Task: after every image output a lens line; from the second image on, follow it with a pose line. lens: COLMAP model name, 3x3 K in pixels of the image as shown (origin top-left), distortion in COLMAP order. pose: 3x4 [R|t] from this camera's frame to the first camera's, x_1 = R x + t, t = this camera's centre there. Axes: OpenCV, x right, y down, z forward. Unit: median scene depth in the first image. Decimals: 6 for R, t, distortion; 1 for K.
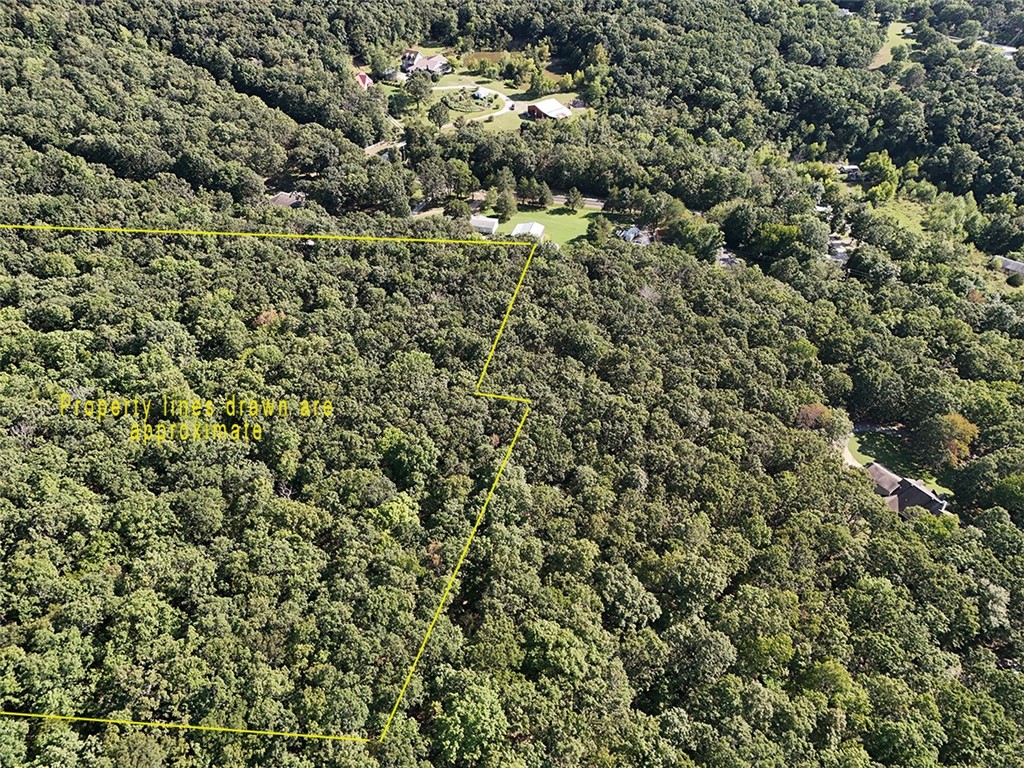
lens RADIAL K [[752.4, 0, 513.7], [0, 752.4, 382.4], [0, 0, 1]] dist [0.078513, -0.072440]
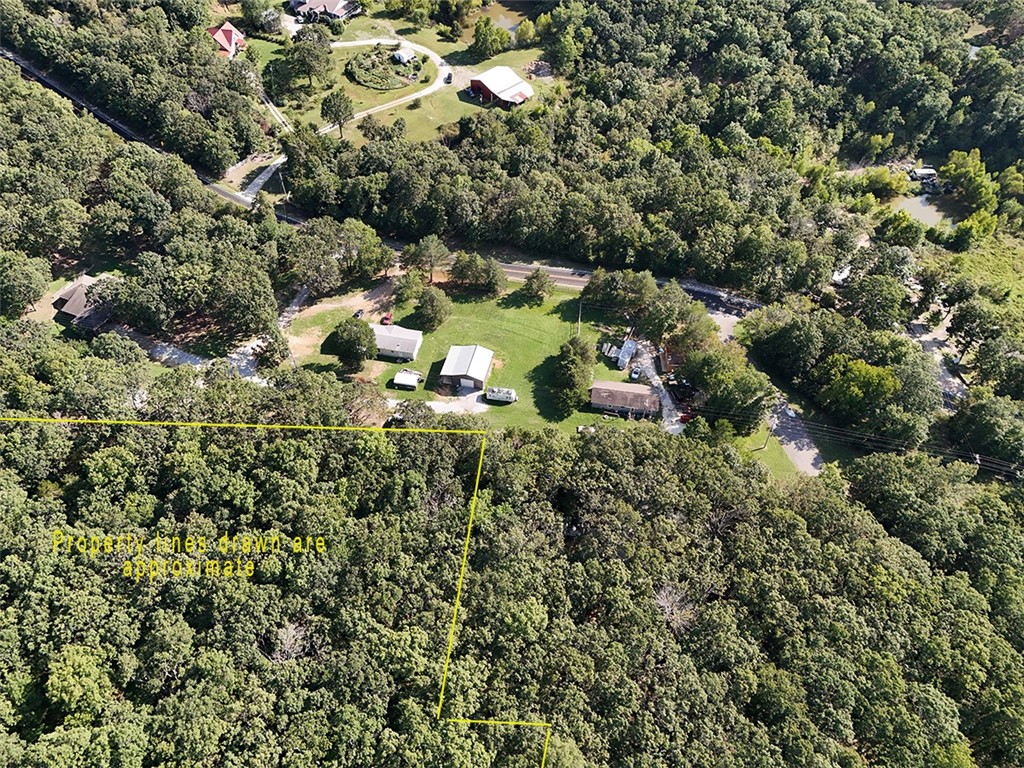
lens RADIAL K [[752.4, 0, 513.7], [0, 752.4, 382.4], [0, 0, 1]] dist [0.078513, -0.072440]
pose [[0.998971, -0.029351, 0.034565, 0.026314], [0.022714, 0.983627, 0.178781, -0.217310], [-0.039247, -0.177812, 0.983281, 0.268416]]
